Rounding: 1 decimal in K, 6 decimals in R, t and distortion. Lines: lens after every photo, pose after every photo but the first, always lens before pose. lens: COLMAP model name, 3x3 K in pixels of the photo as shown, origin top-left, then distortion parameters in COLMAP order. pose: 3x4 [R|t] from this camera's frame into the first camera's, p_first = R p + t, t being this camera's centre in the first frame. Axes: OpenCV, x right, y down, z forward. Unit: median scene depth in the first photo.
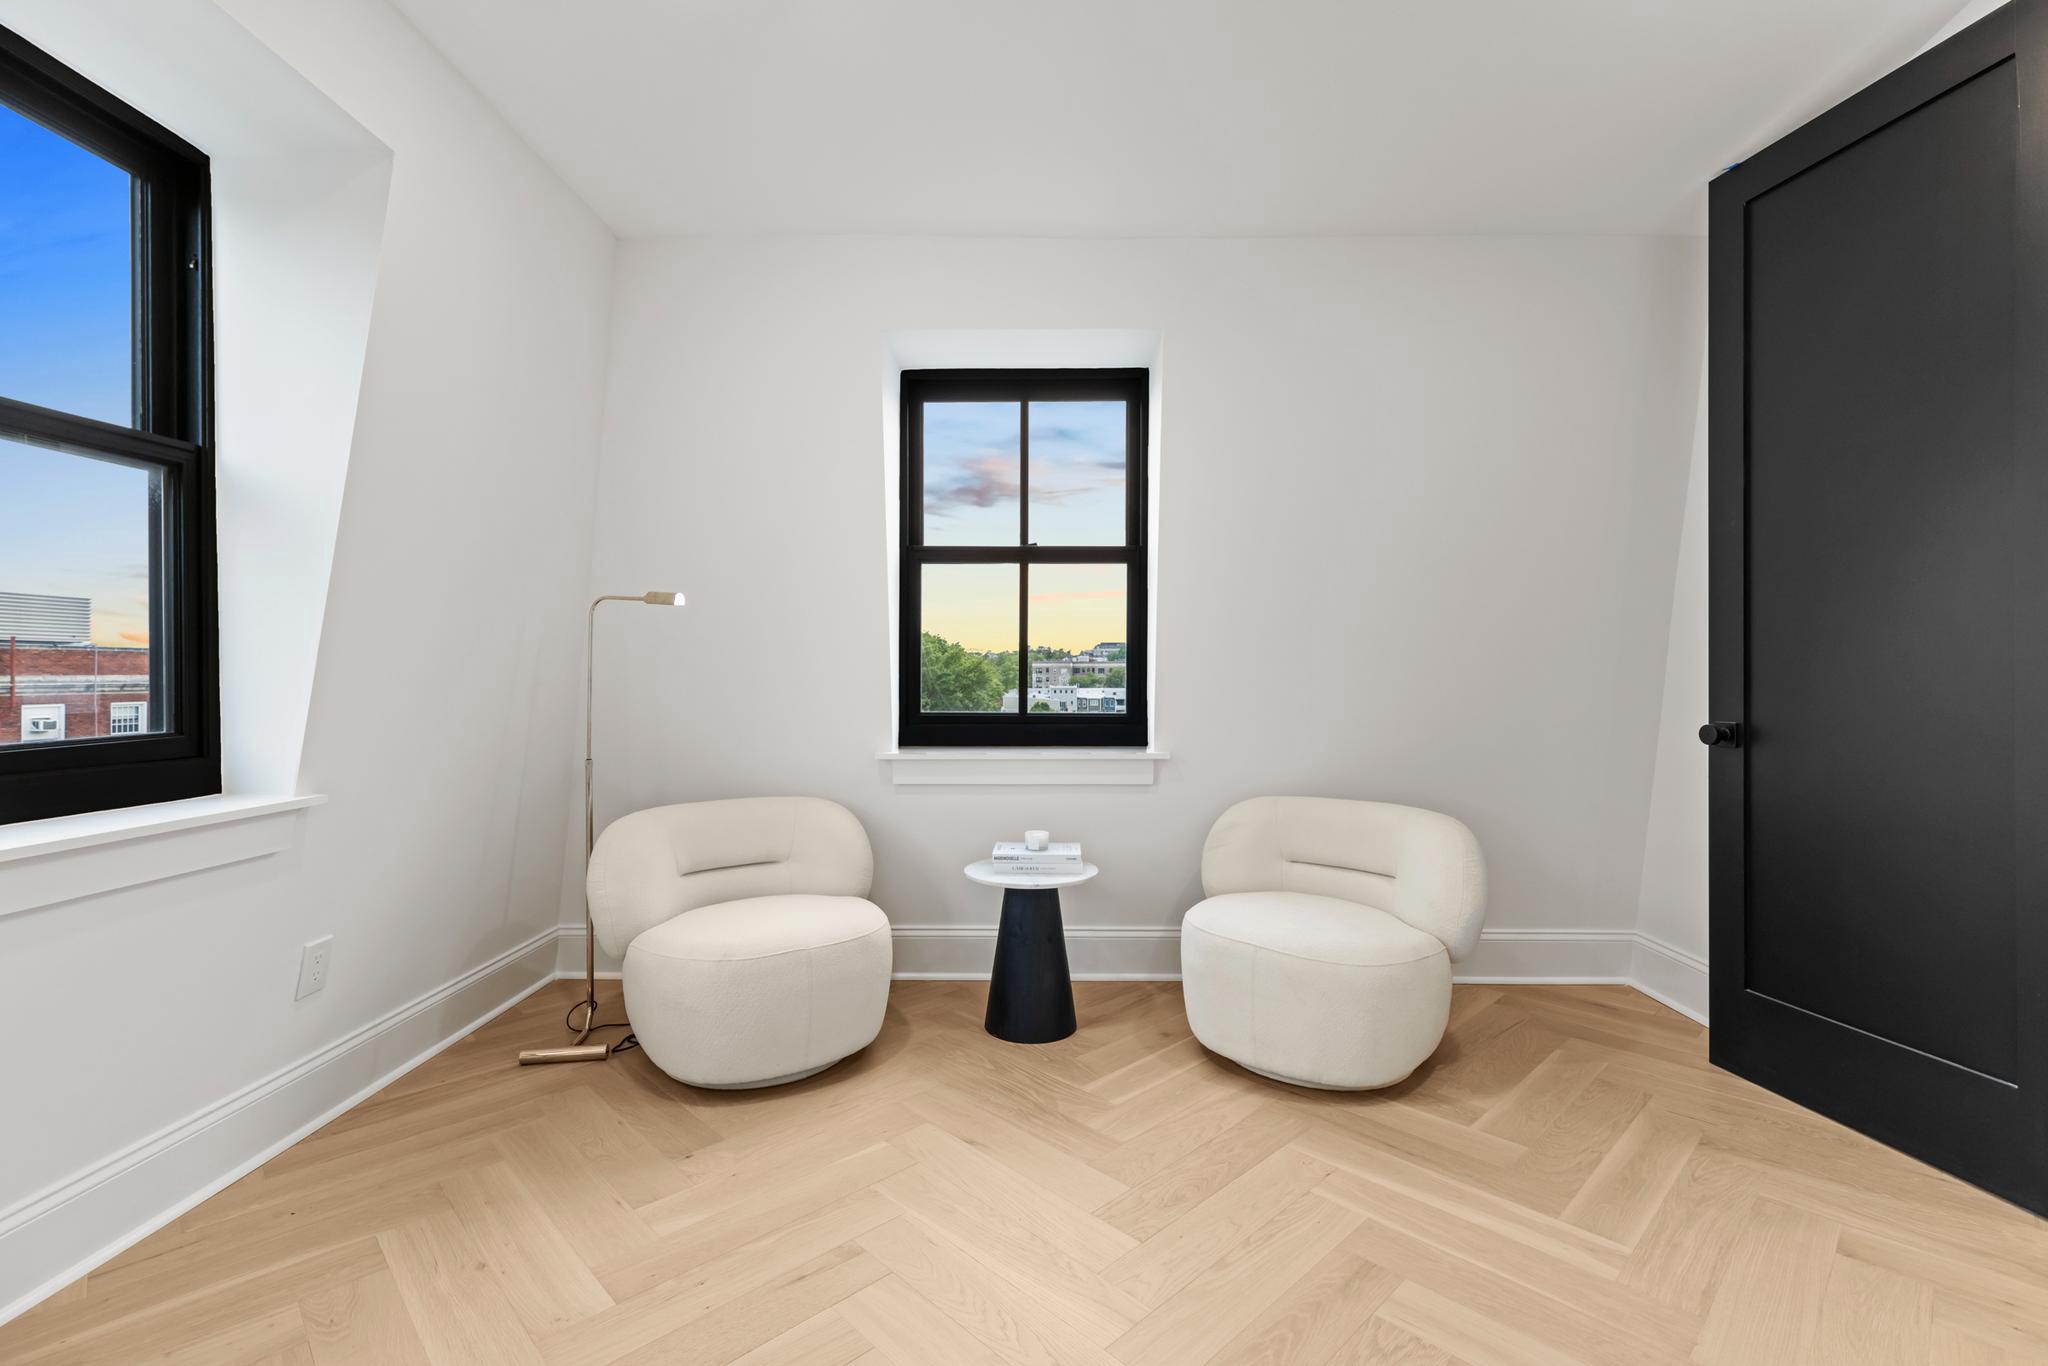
lens RADIAL K [[916.2, 0, 1030.0], [0, 916.2, 671.8], [0, 0, 1]] dist [0.004470, 0.000477]
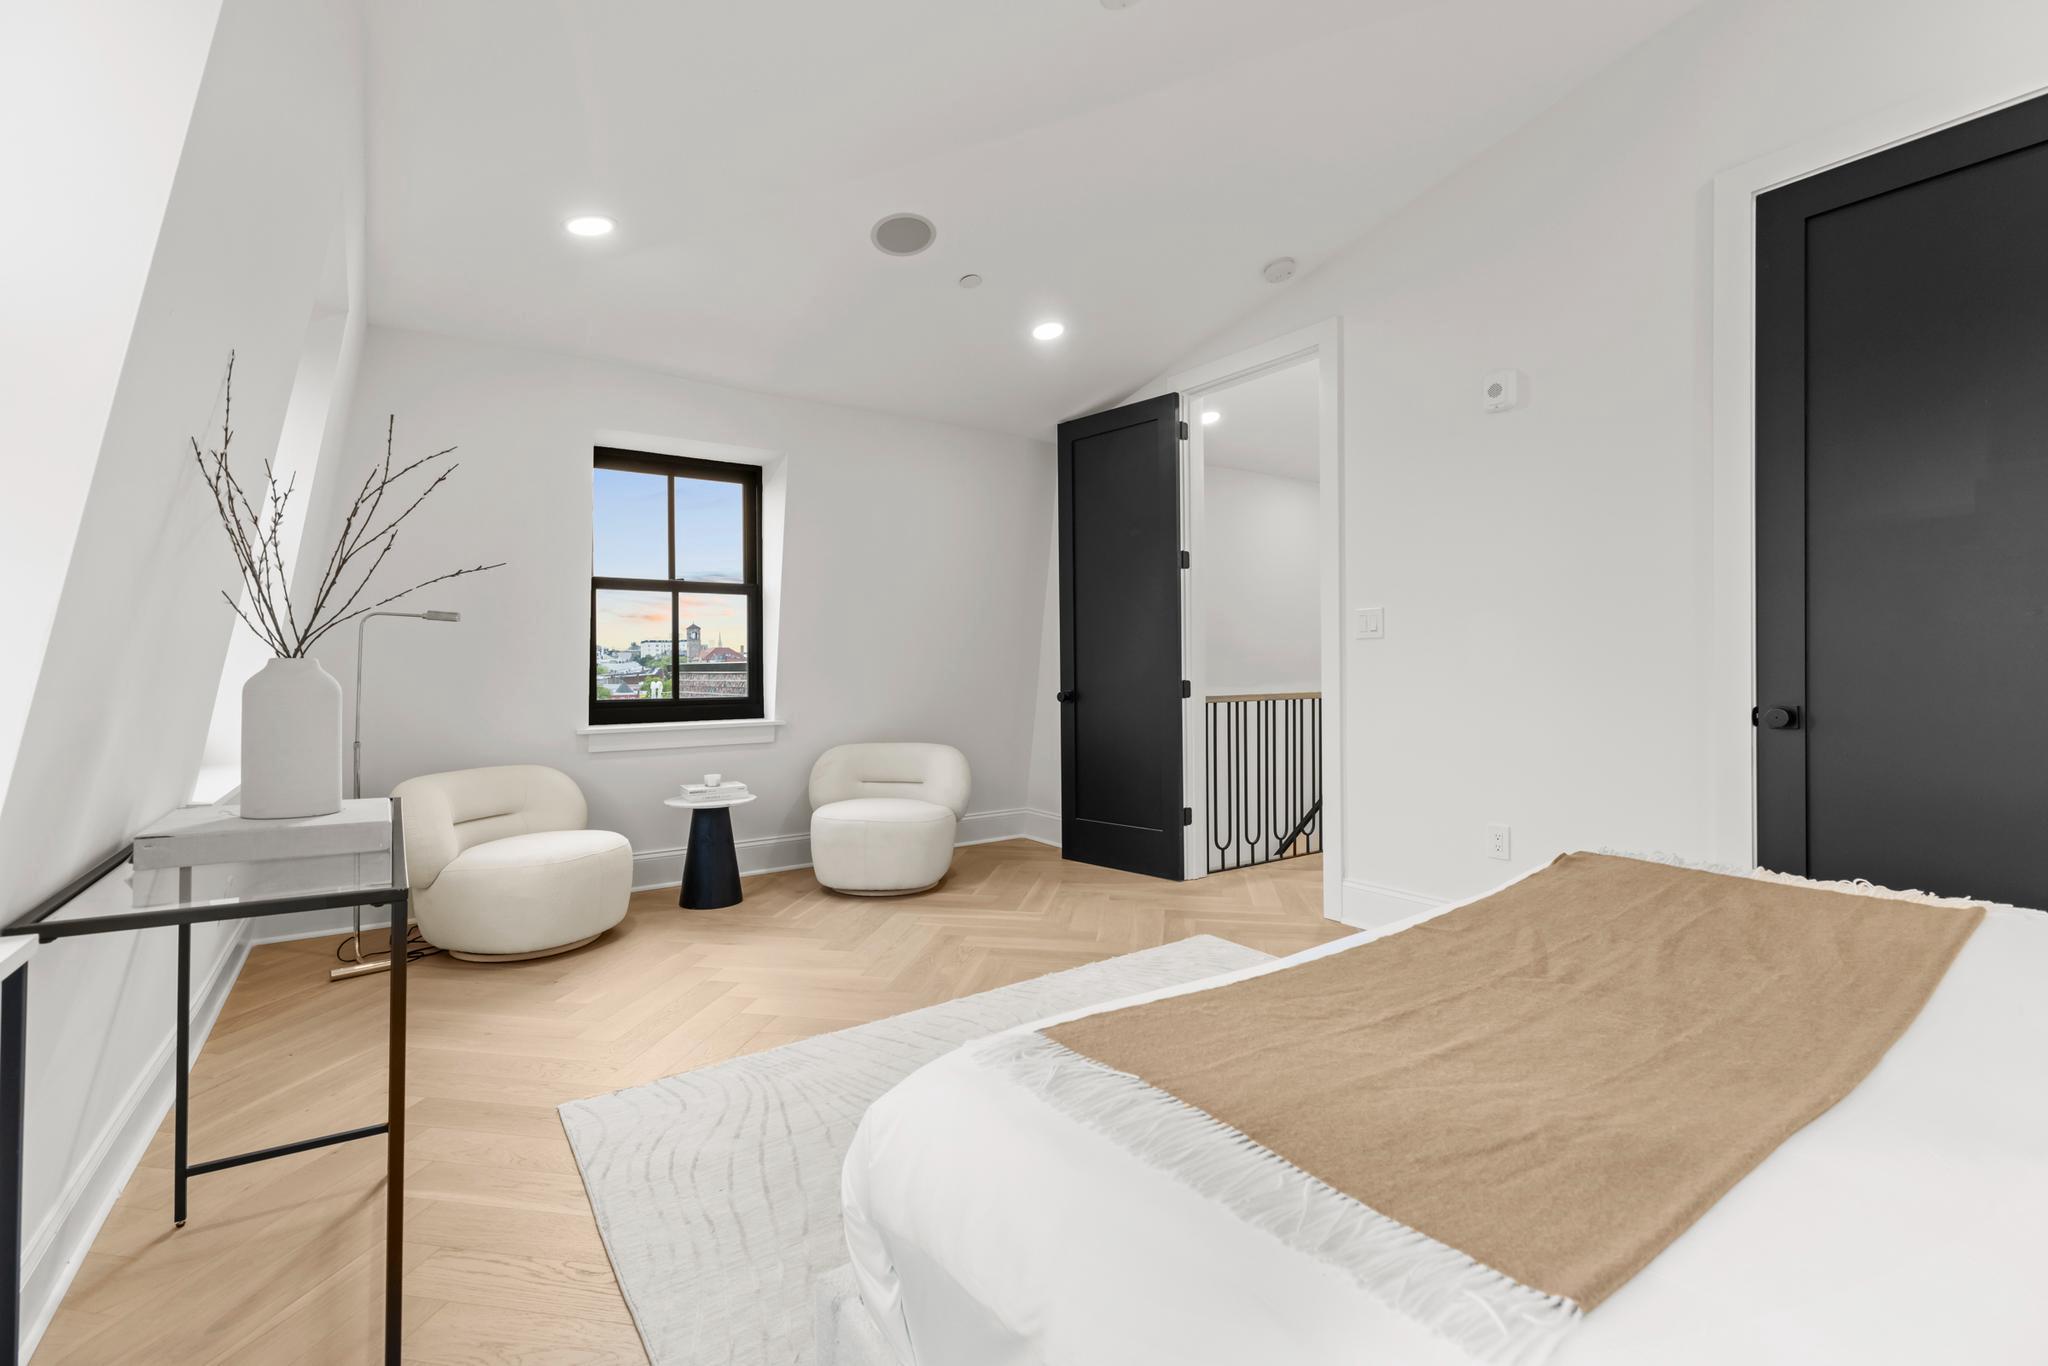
lens RADIAL K [[916.2, 0, 1029.0], [0, 916.2, 667.7], [0, 0, 1]] dist [0.004470, 0.000477]
pose [[0.805964, -0.008327, 0.591906, -0.474548], [0.007370, 0.999965, 0.004032, -0.004494], [-0.591919, 0.001113, 0.805997, -0.541996]]
